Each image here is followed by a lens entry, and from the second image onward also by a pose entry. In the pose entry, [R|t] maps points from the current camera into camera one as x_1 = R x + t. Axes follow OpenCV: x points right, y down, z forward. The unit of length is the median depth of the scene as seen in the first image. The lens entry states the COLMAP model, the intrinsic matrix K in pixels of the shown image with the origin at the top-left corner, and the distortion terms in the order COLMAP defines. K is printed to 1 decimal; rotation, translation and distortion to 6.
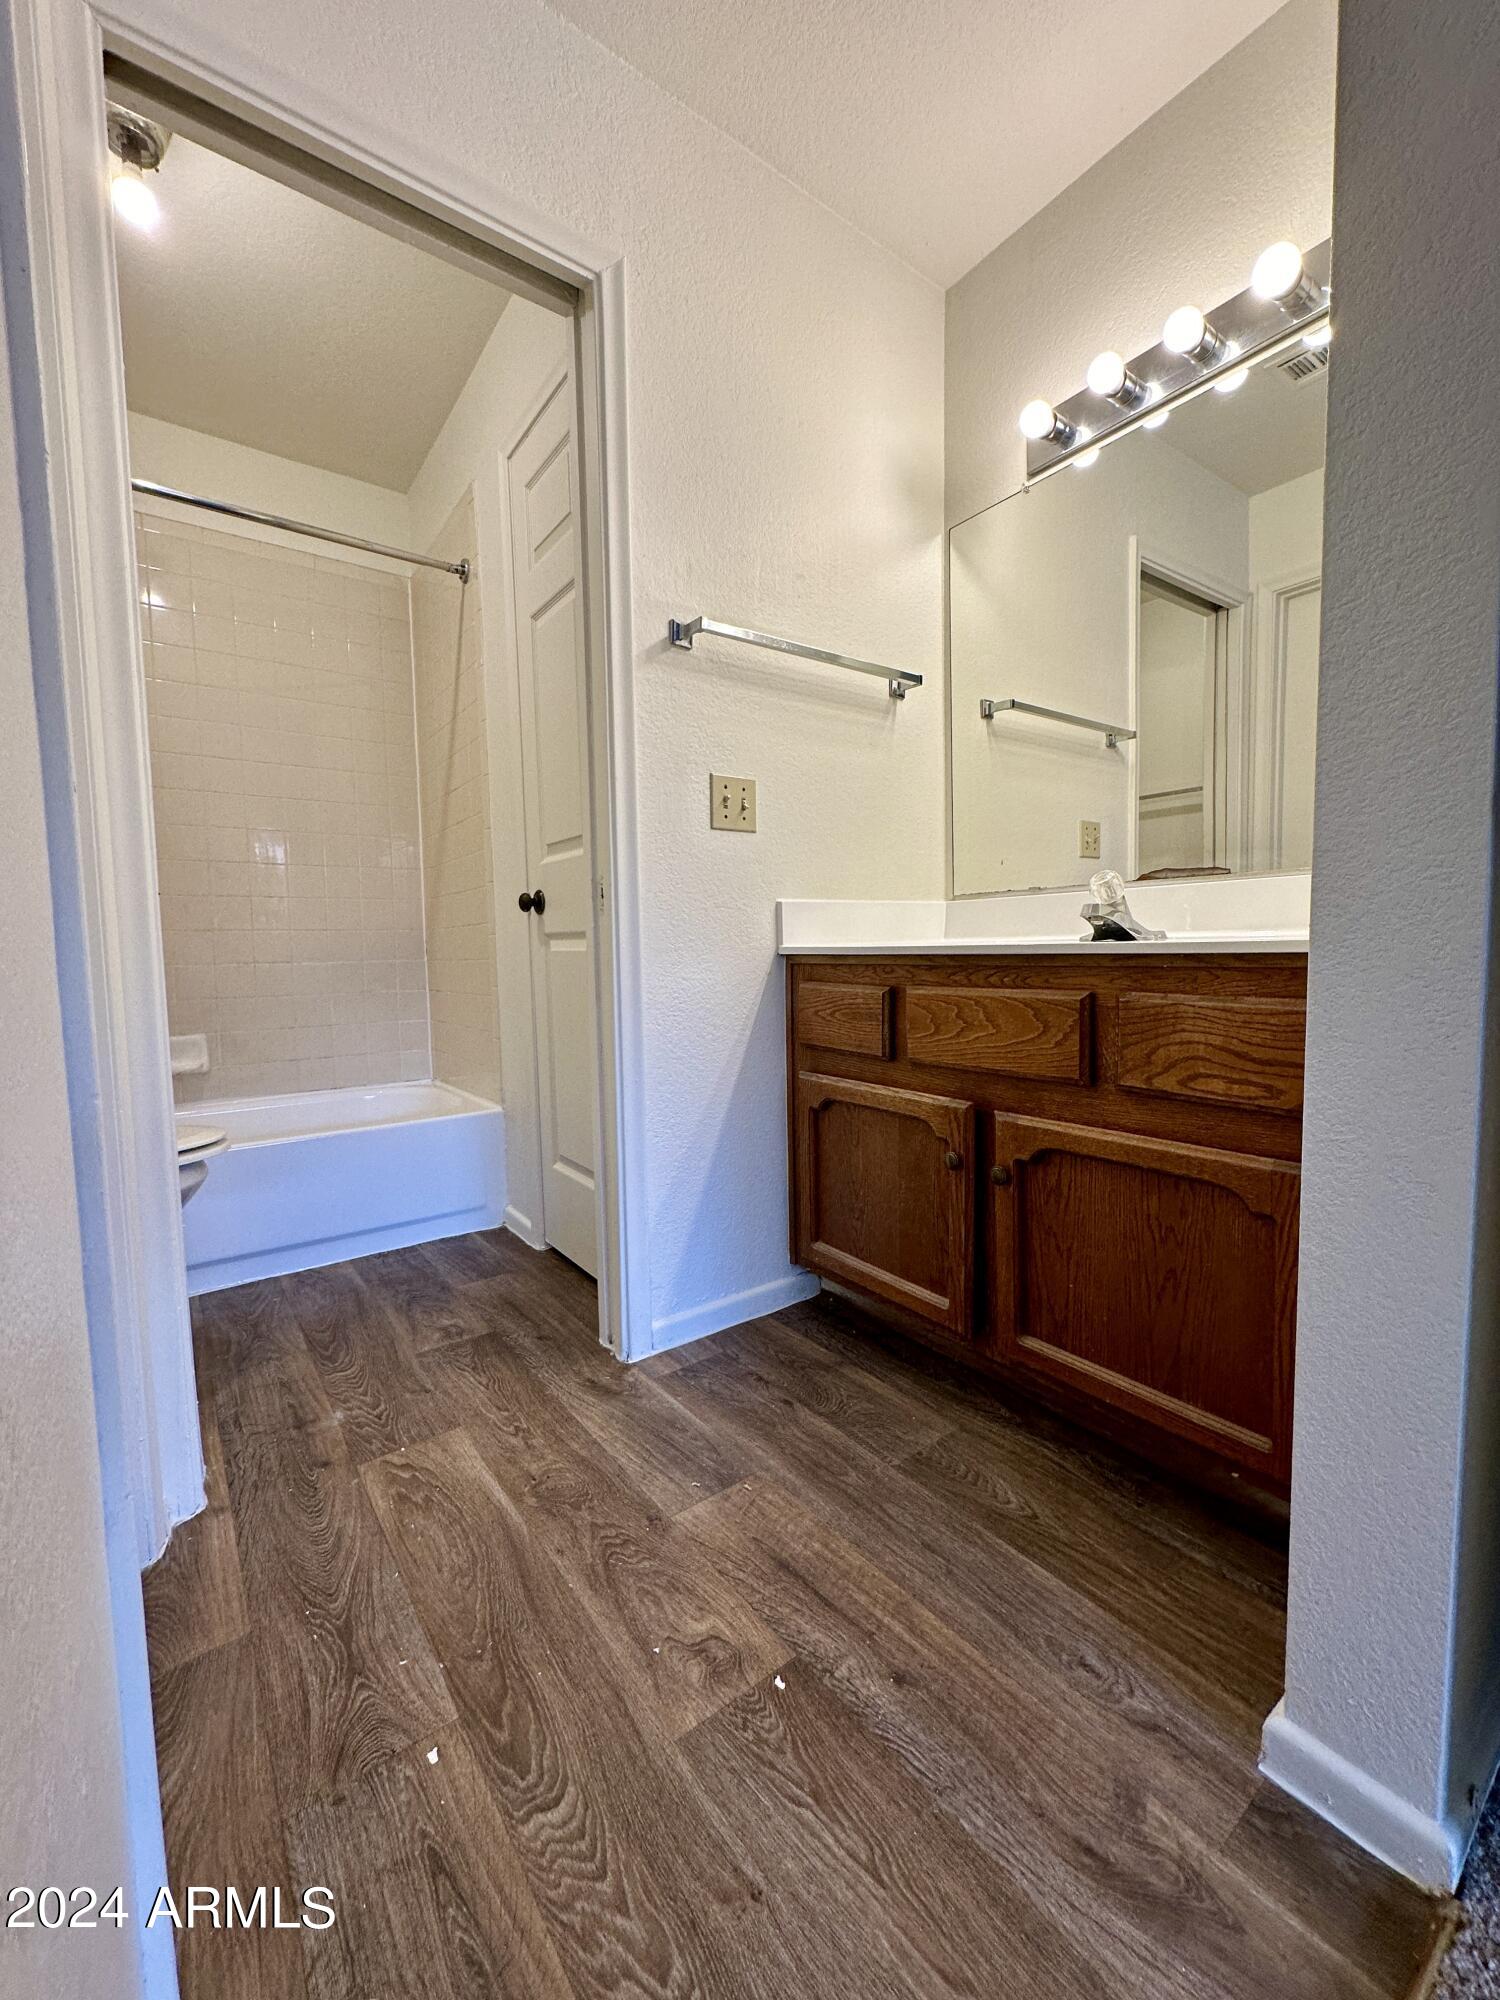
lens RADIAL K [[804.0, 0, 746.4], [0, 804.0, 1001.0], [0, 0, 1]] dist [0.001592, 0.000387]
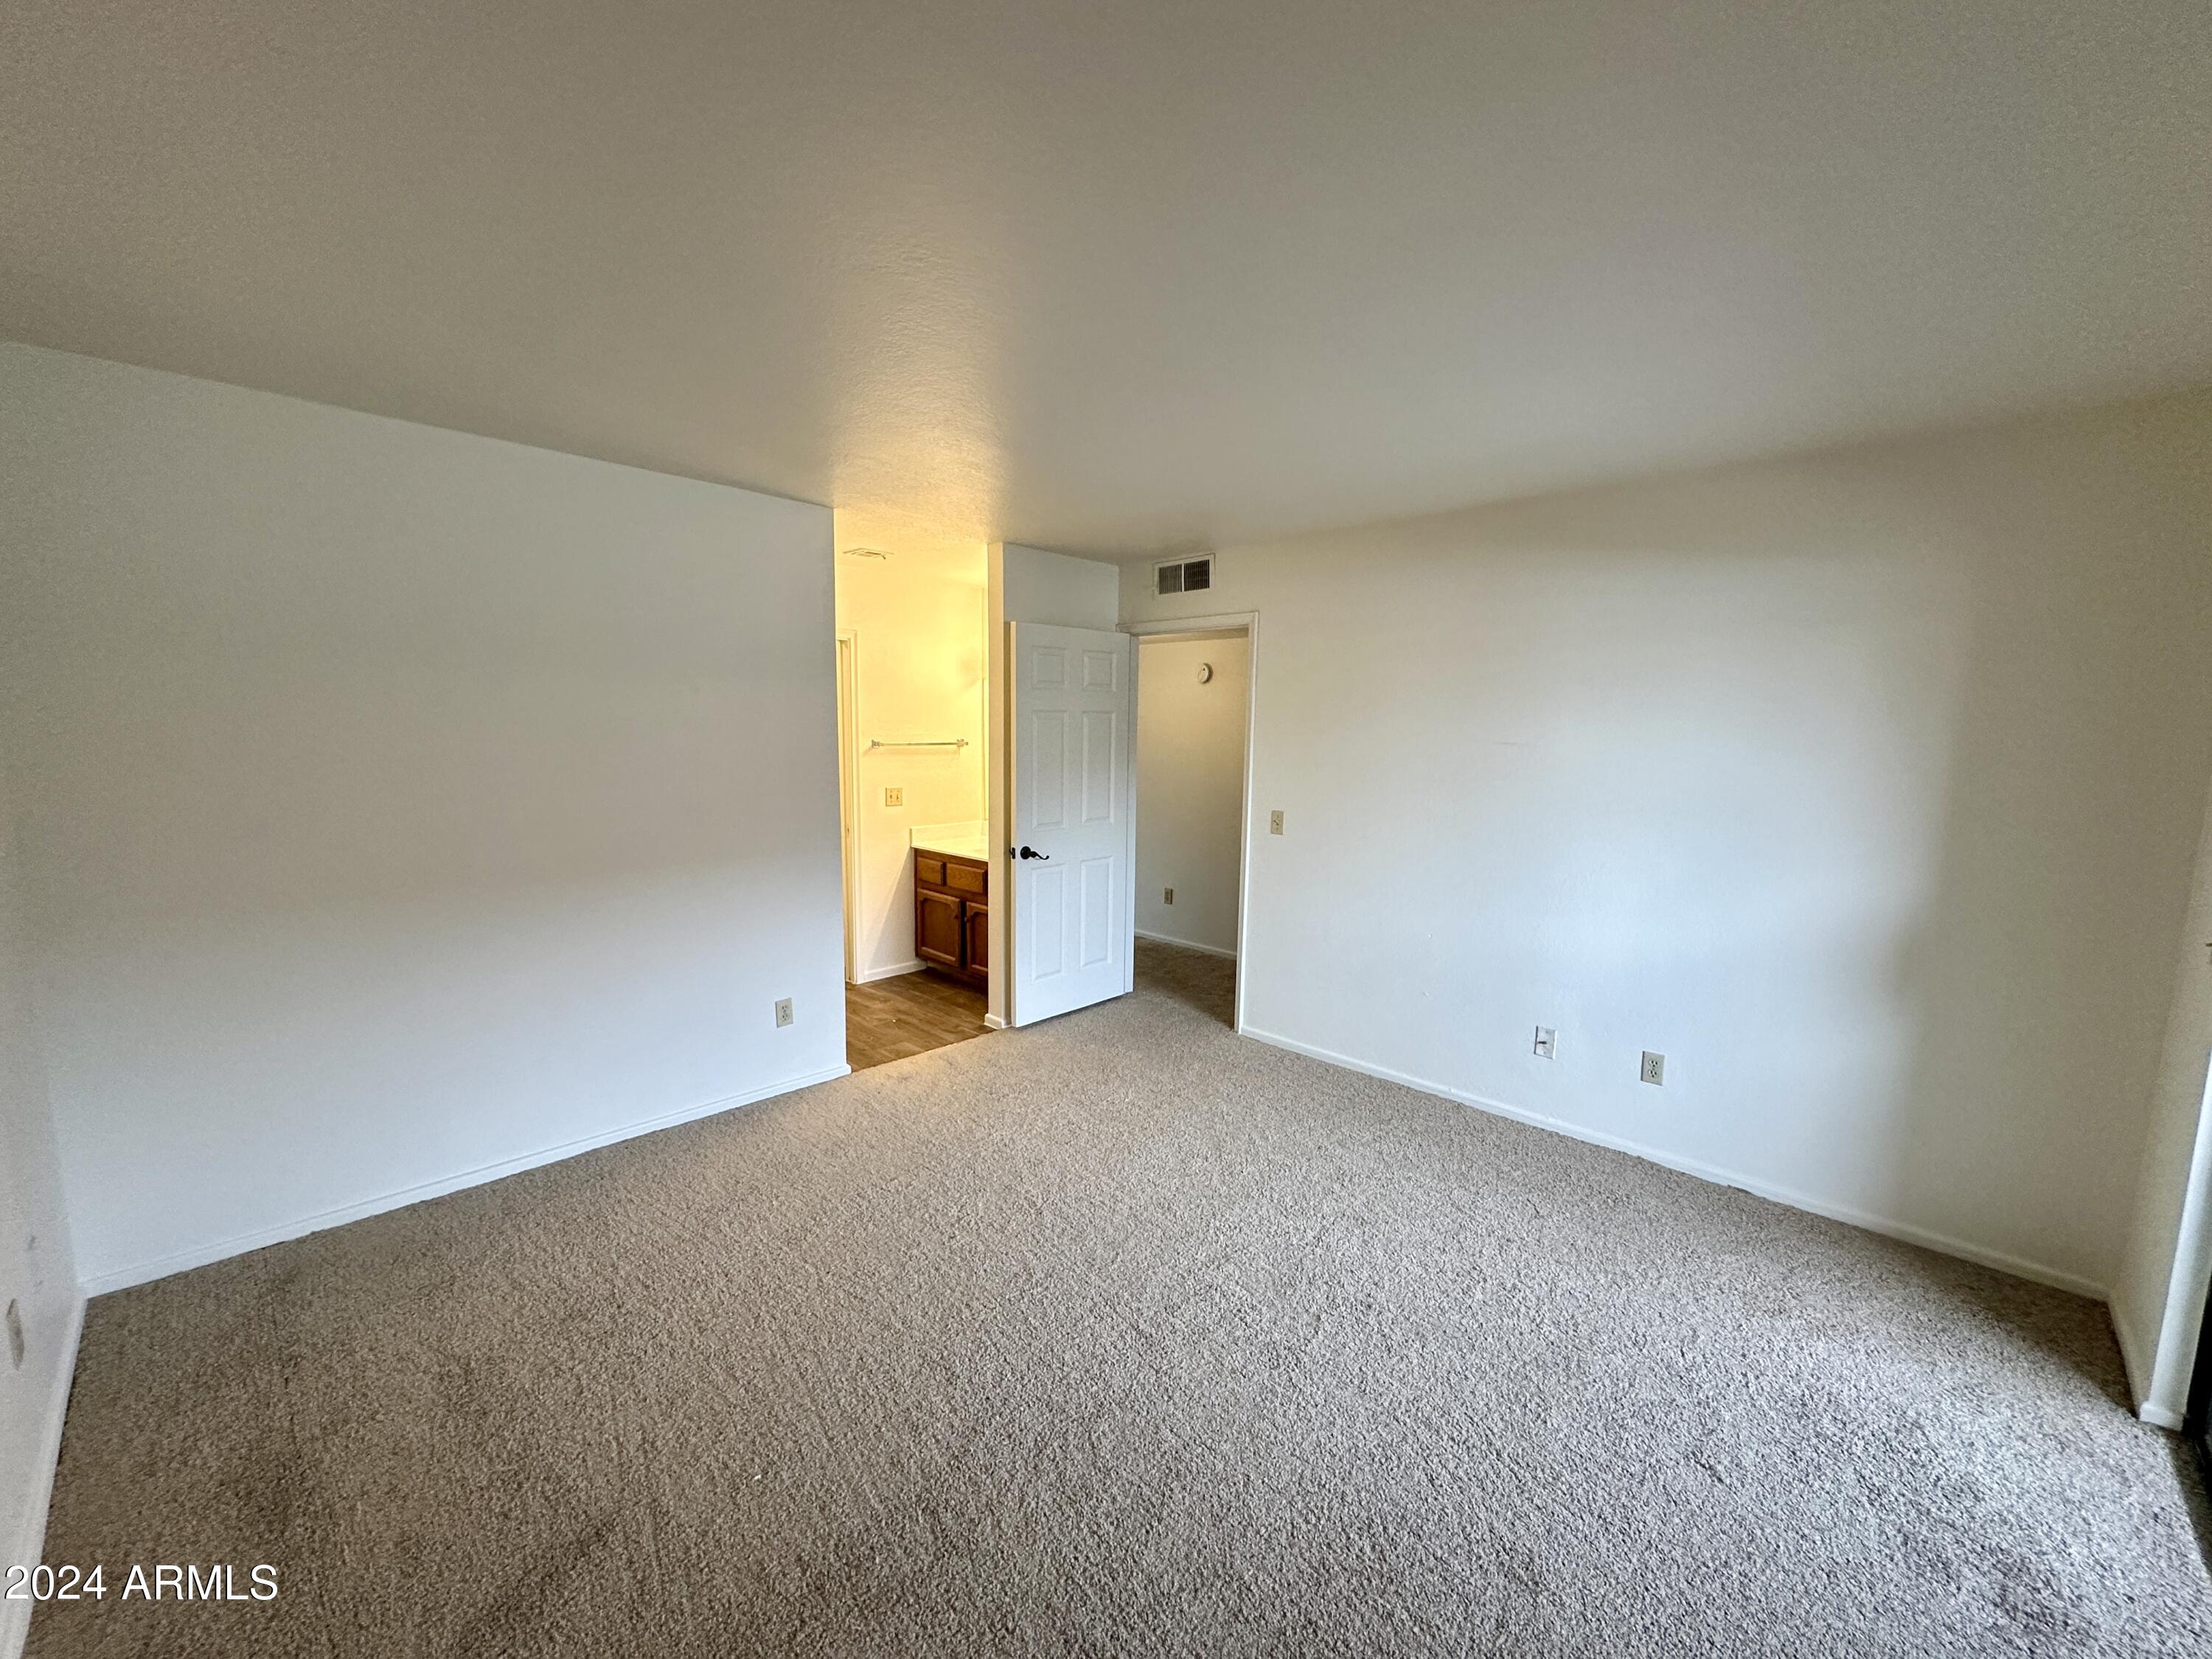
lens RADIAL K [[889.2, 0, 1104.2], [0, 889.2, 832.6], [0, 0, 1]] dist [0.001592, 0.000387]
pose [[0.986531, 0.011252, 0.163188, 0.308277], [-0.020716, 0.998193, 0.056408, -0.461638], [-0.162258, -0.059029, 0.984981, -3.383775]]
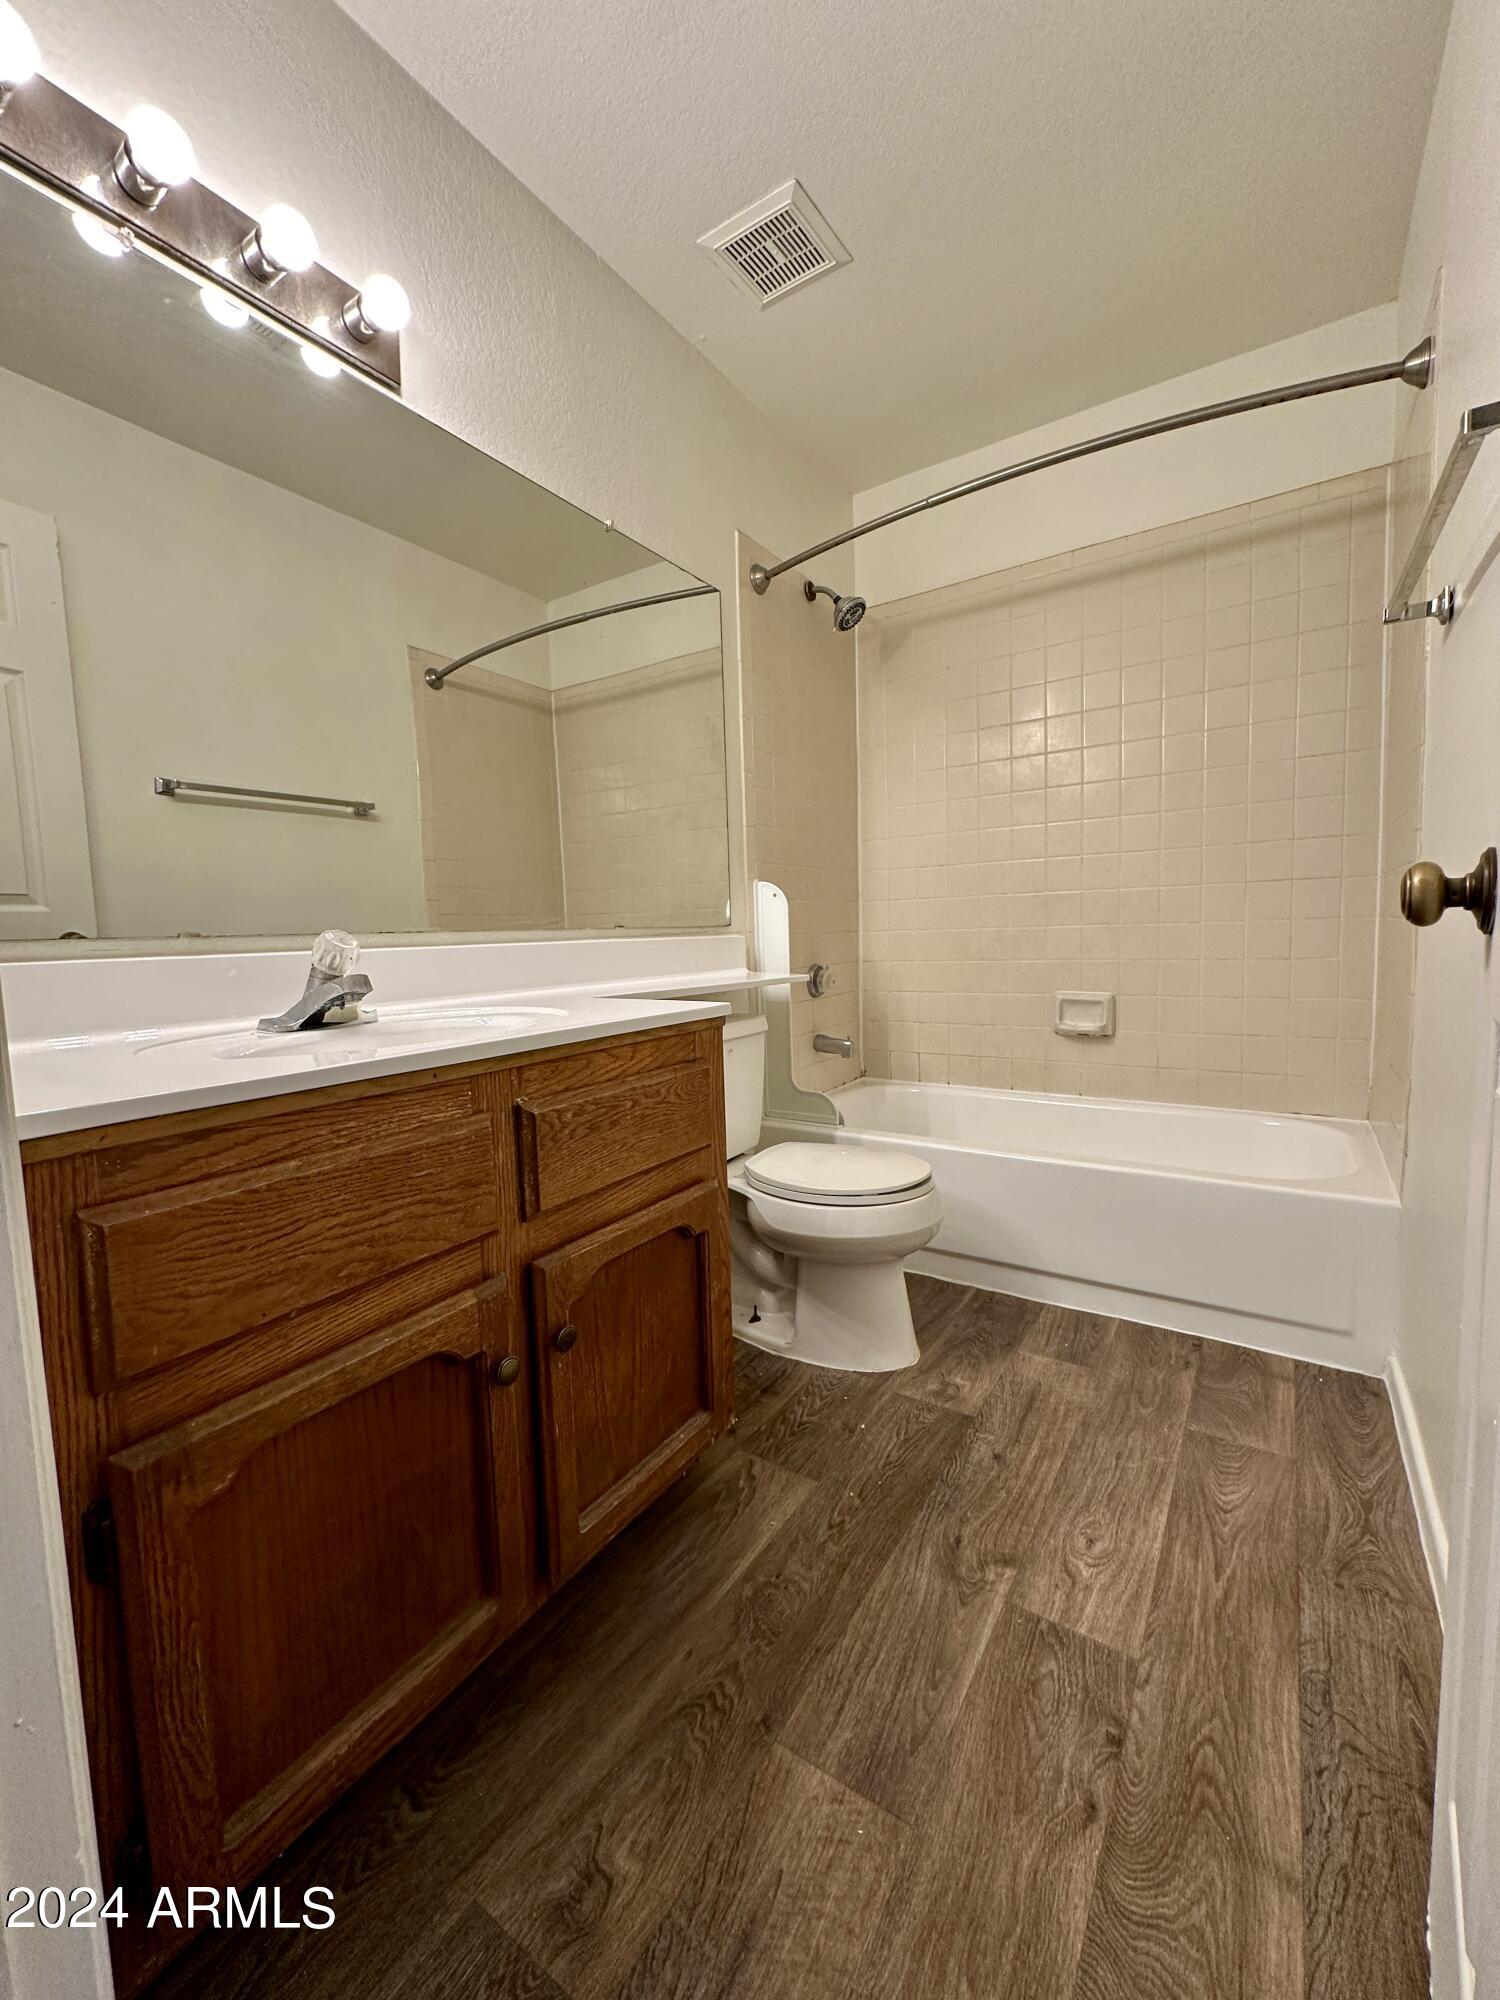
lens RADIAL K [[804.0, 0, 744.0], [0, 804.0, 999.0], [0, 0, 1]] dist [0.001592, 0.000387]
pose [[0.327304, 0.086910, -0.940914, 0.586945], [-0.042150, 0.996113, 0.077346, -0.152541], [0.943978, 0.014344, 0.329695, 0.704939]]
